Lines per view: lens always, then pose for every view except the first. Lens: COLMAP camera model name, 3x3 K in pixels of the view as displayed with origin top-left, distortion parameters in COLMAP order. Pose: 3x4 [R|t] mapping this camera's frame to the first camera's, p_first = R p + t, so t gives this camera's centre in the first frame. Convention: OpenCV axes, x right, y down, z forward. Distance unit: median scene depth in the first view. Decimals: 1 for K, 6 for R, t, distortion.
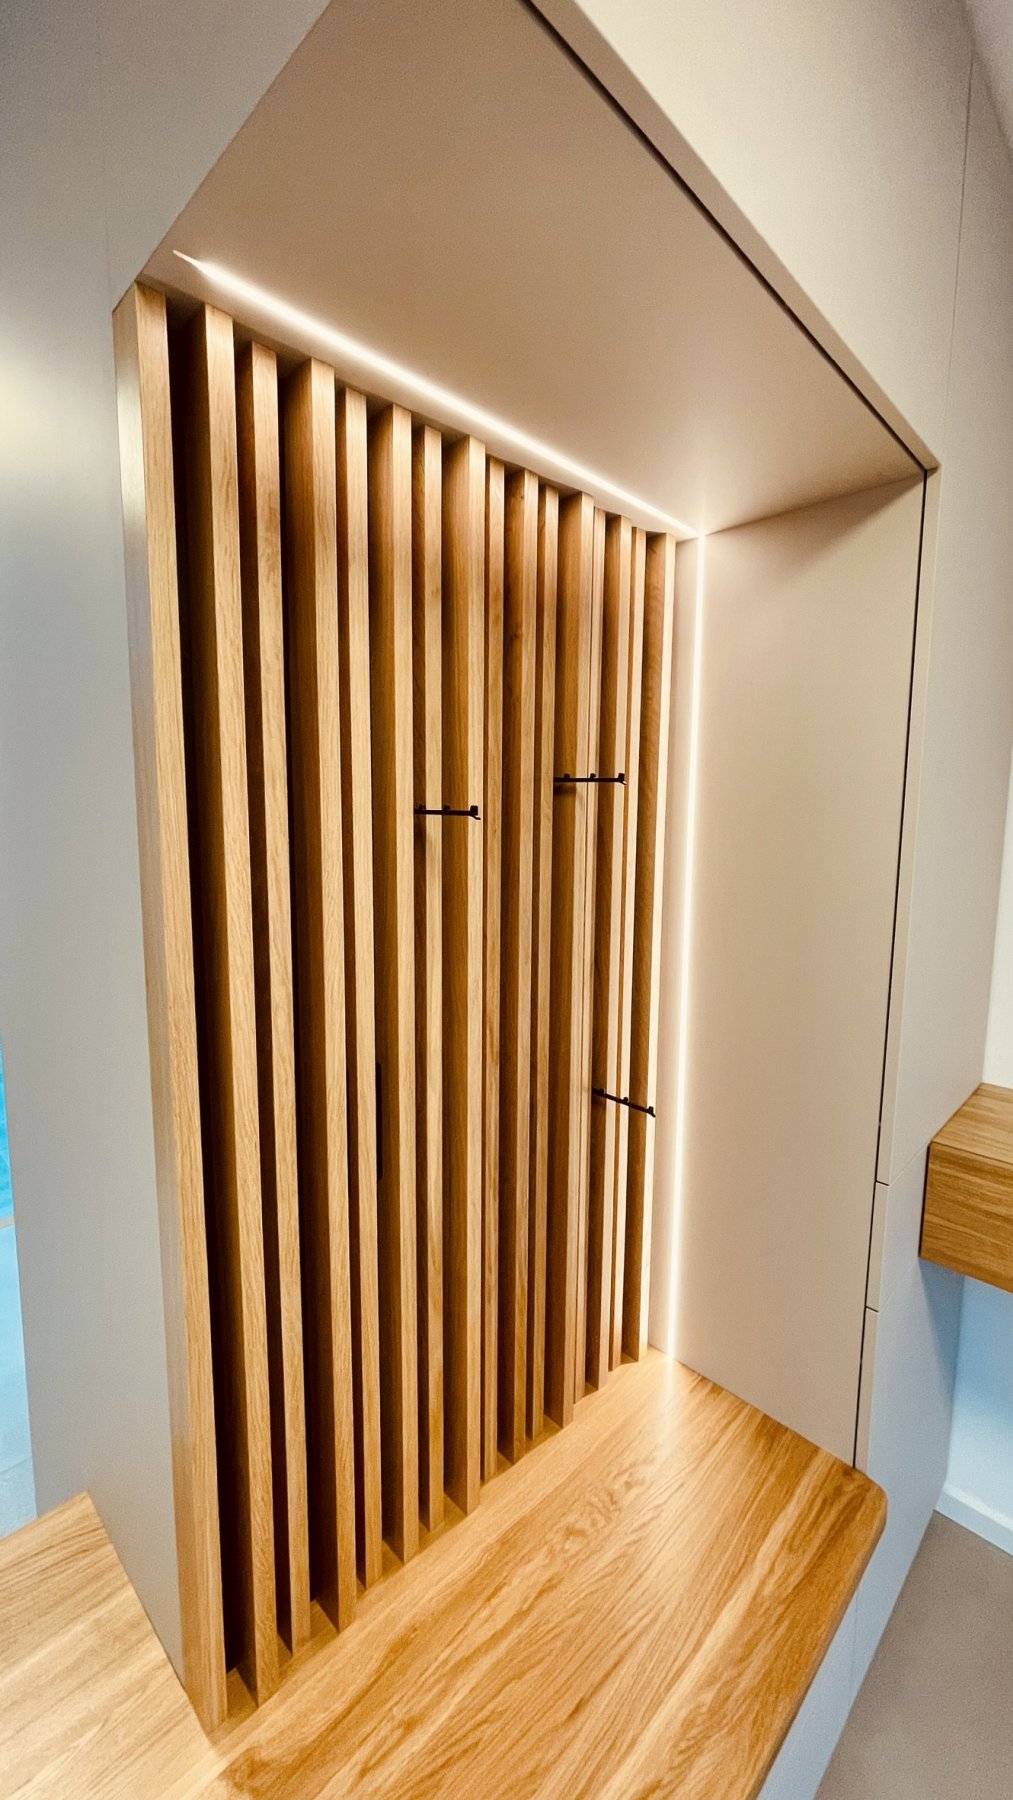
lens RADIAL K [[727.4, 0, 506.5], [0, 727.4, 900.0], [0, 0, 1]] dist [-0.000183, -0.000072]
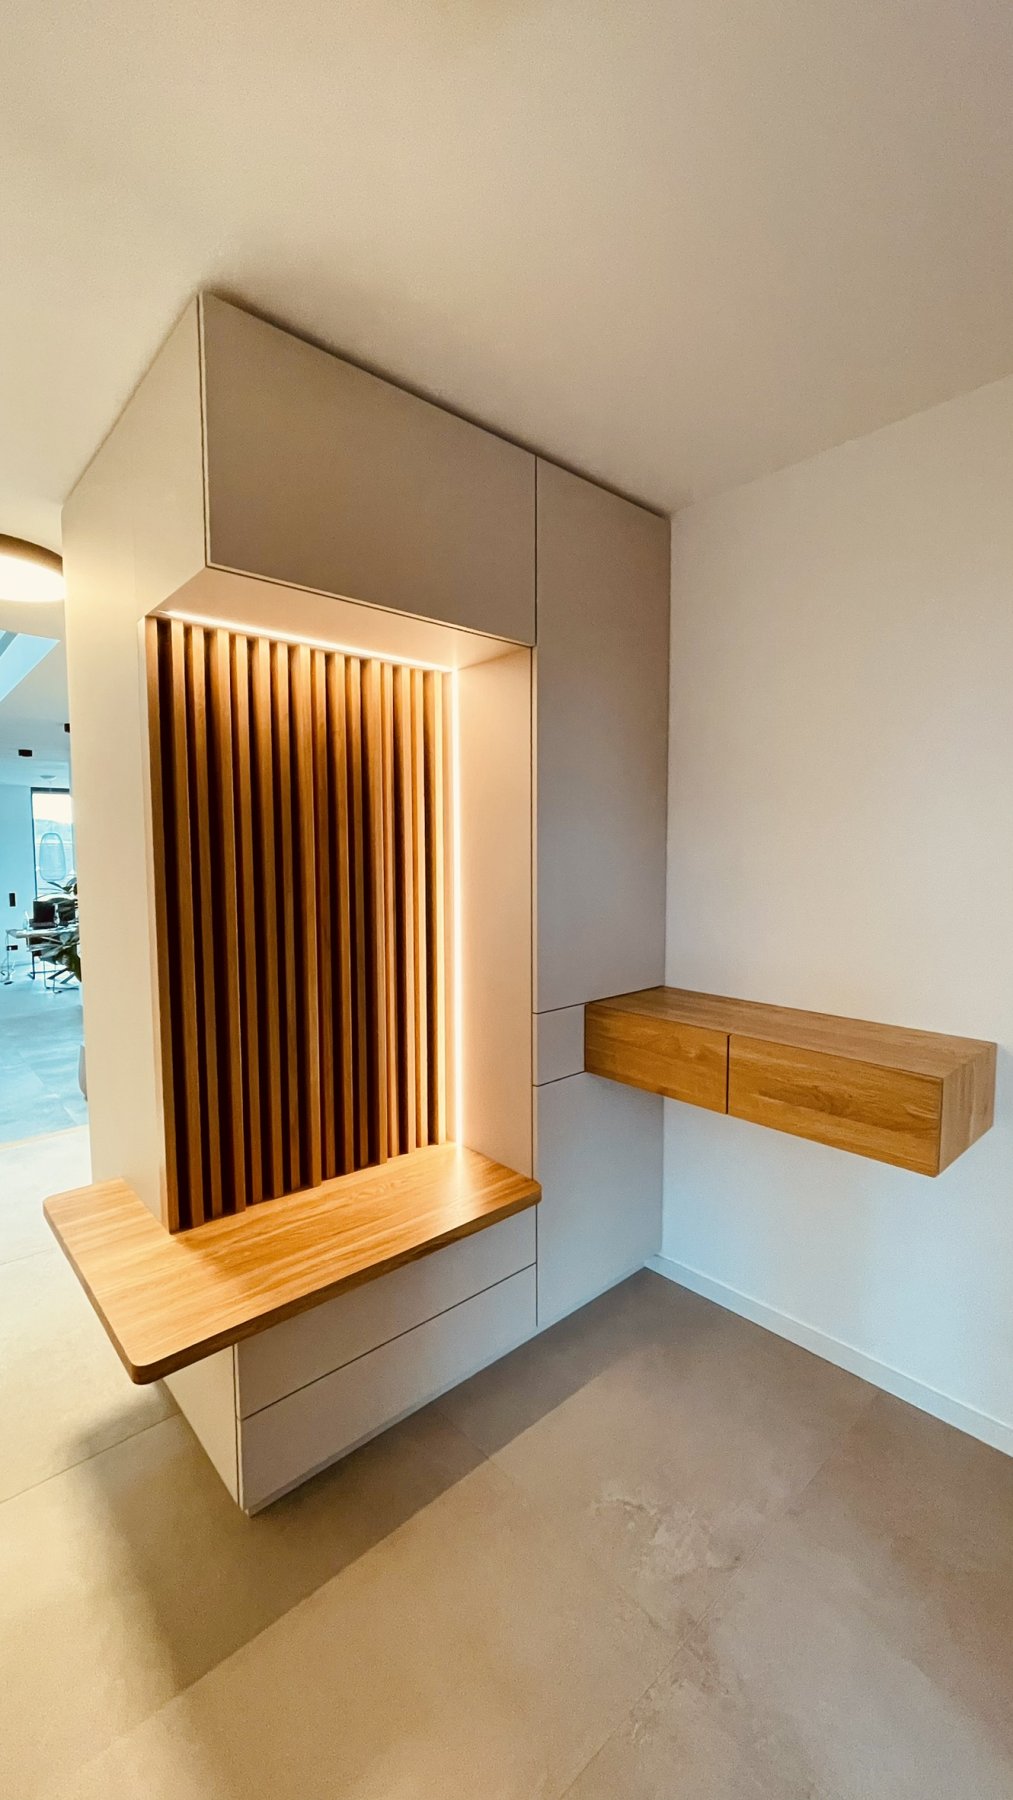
lens RADIAL K [[727.4, 0, 506.5], [0, 727.4, 900.0], [0, 0, 1]] dist [-0.000183, -0.000072]
pose [[0.998074, -0.008356, -0.061475, 0.638569], [0.005032, 0.998527, -0.054020, 0.225665], [0.061835, 0.053606, 0.996646, -1.005053]]
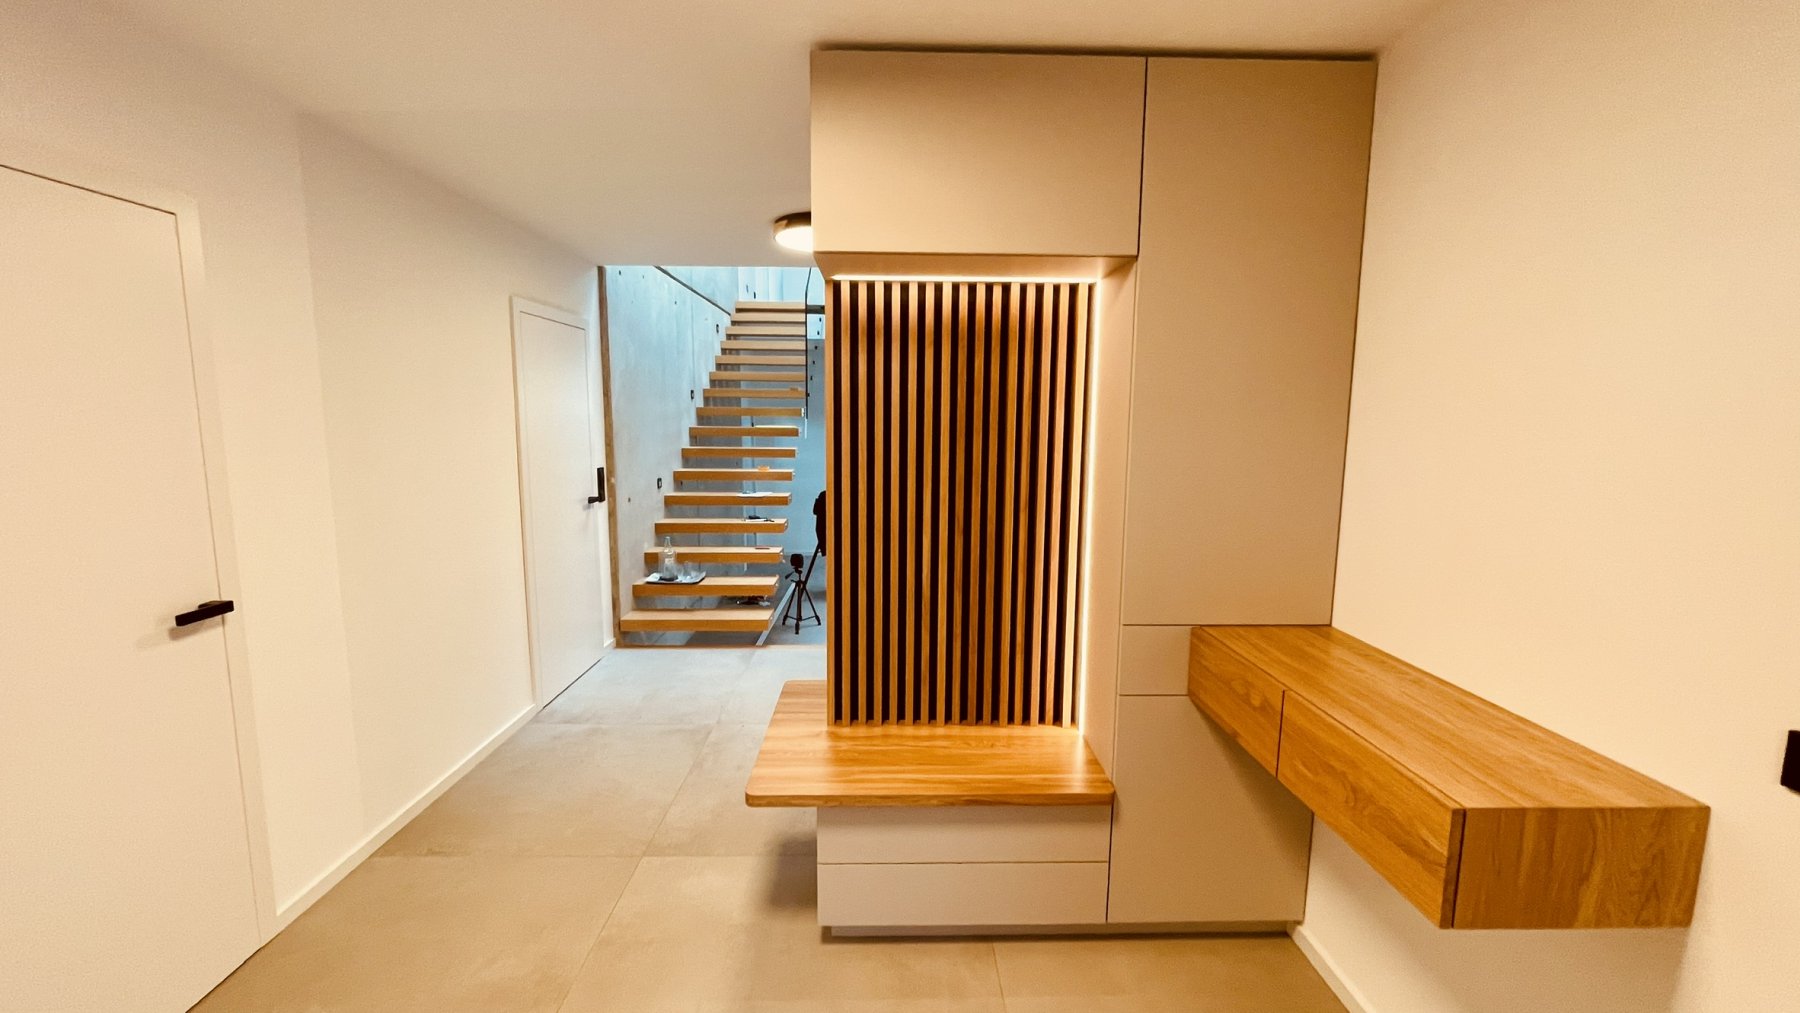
lens RADIAL K [[727.4, 0, 900.0], [0, 727.4, 506.5], [0, 0, 1]] dist [-0.000183, -0.000072]
pose [[0.714040, 0.085401, -0.694876, 1.584214], [-0.088110, 0.995602, 0.031820, 0.087414], [0.694538, 0.038505, 0.718425, -0.876066]]
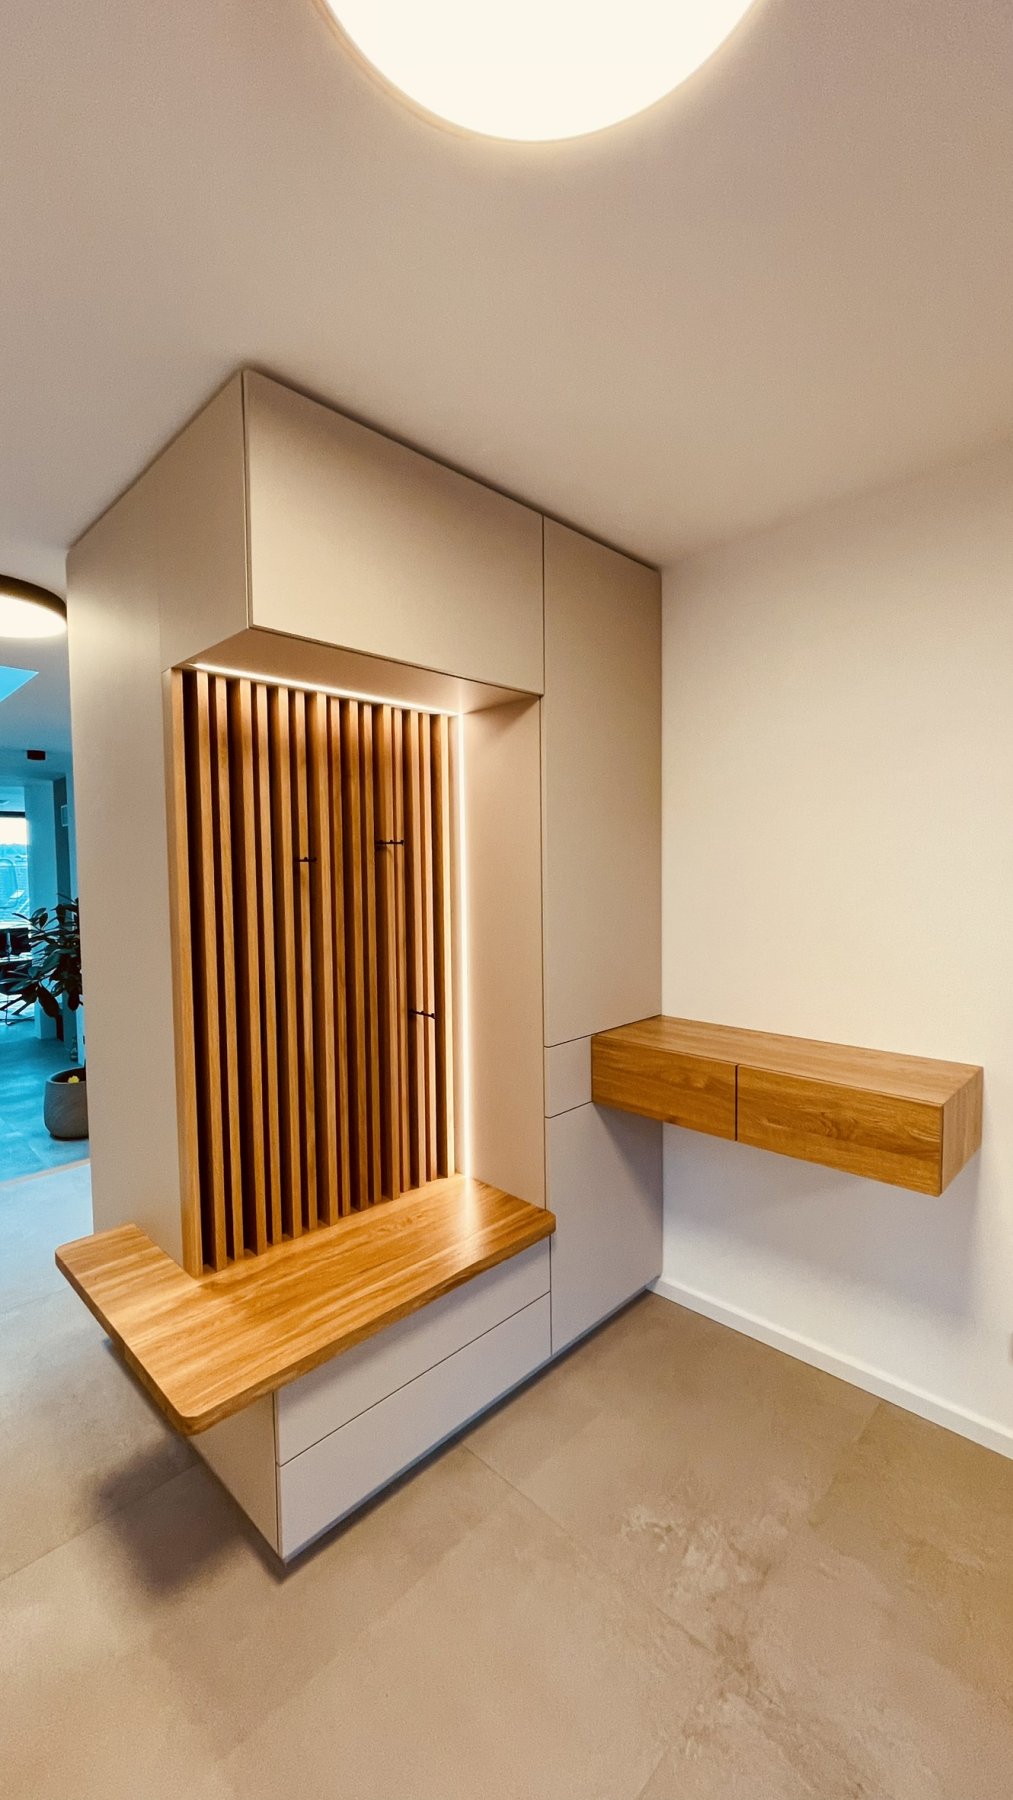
lens RADIAL K [[727.4, 0, 506.5], [0, 727.4, 900.0], [0, 0, 1]] dist [-0.000183, -0.000072]
pose [[0.999770, -0.021457, -0.000711, 0.479109], [0.021337, 0.996764, -0.077502, 0.167894], [0.002371, 0.077469, 0.996992, -1.084718]]
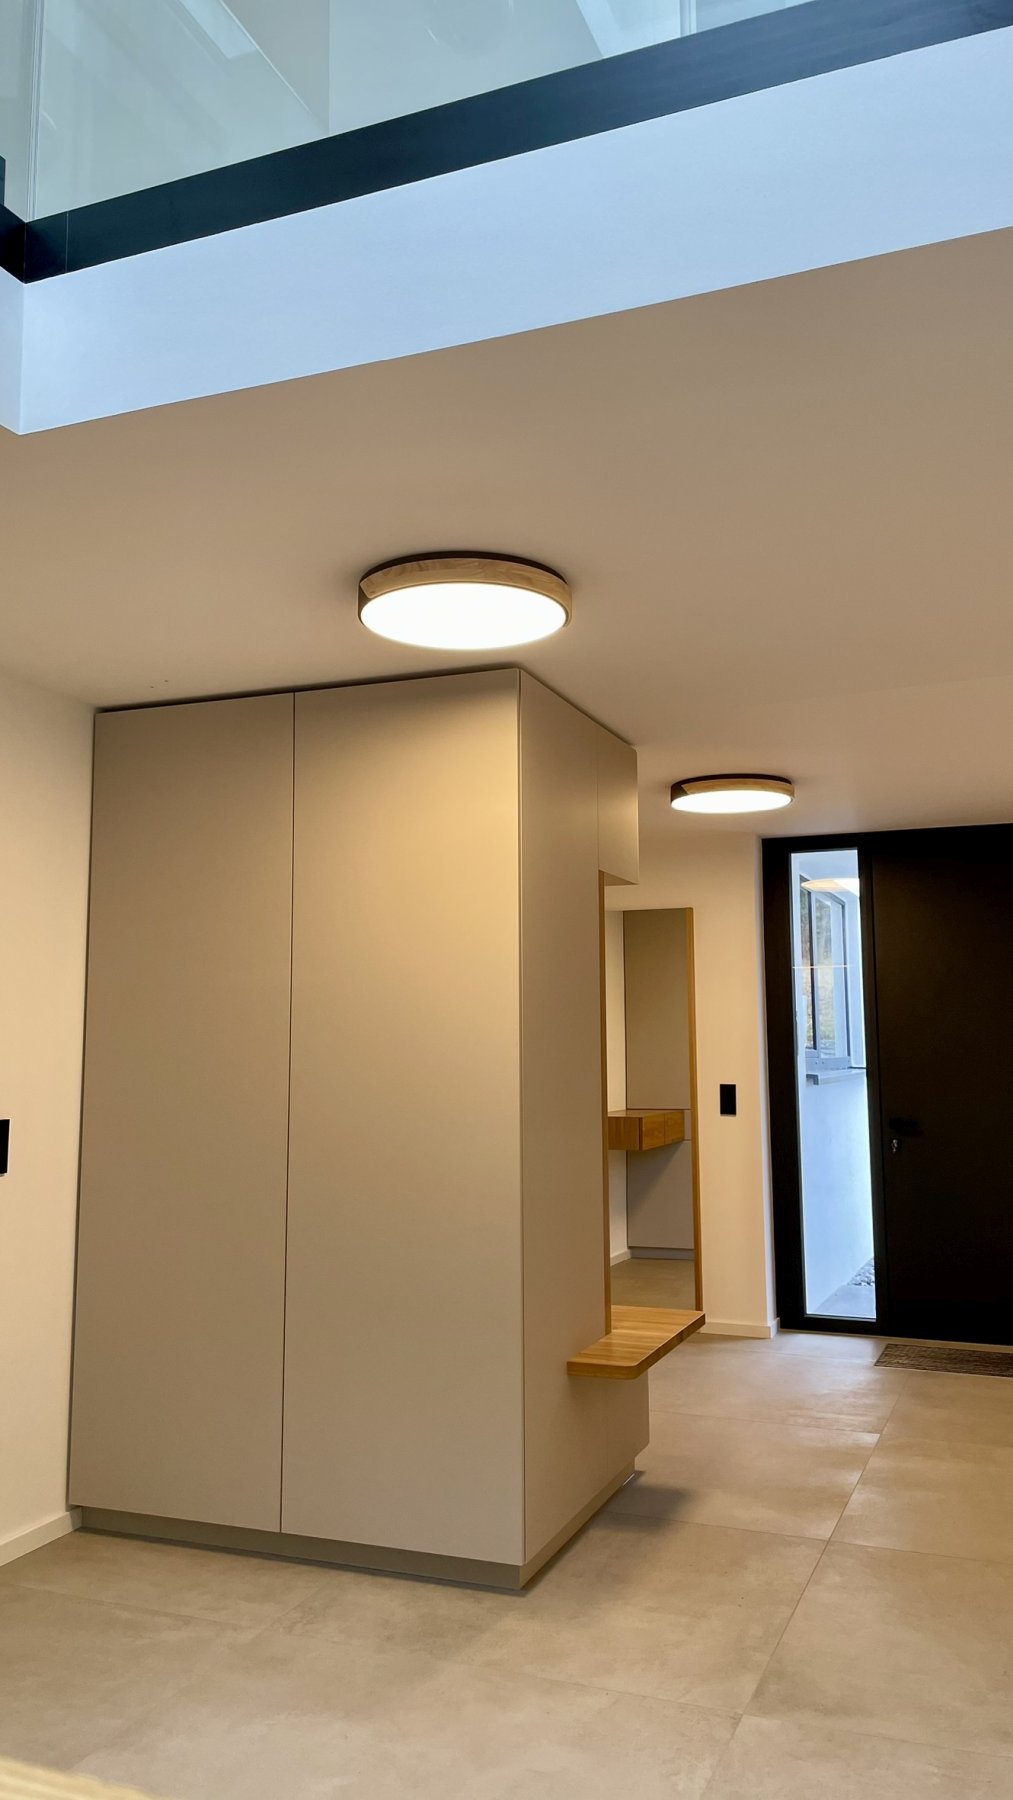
lens RADIAL K [[1378.0, 0, 509.3], [0, 1378.0, 874.7], [0, 0, 1]] dist [0.039077, -0.002504]
pose [[-0.380680, 0.112640, 0.917821, -4.602279], [0.116974, 0.990446, -0.073036, -0.233859], [-0.917279, 0.079557, -0.390218, 2.826136]]
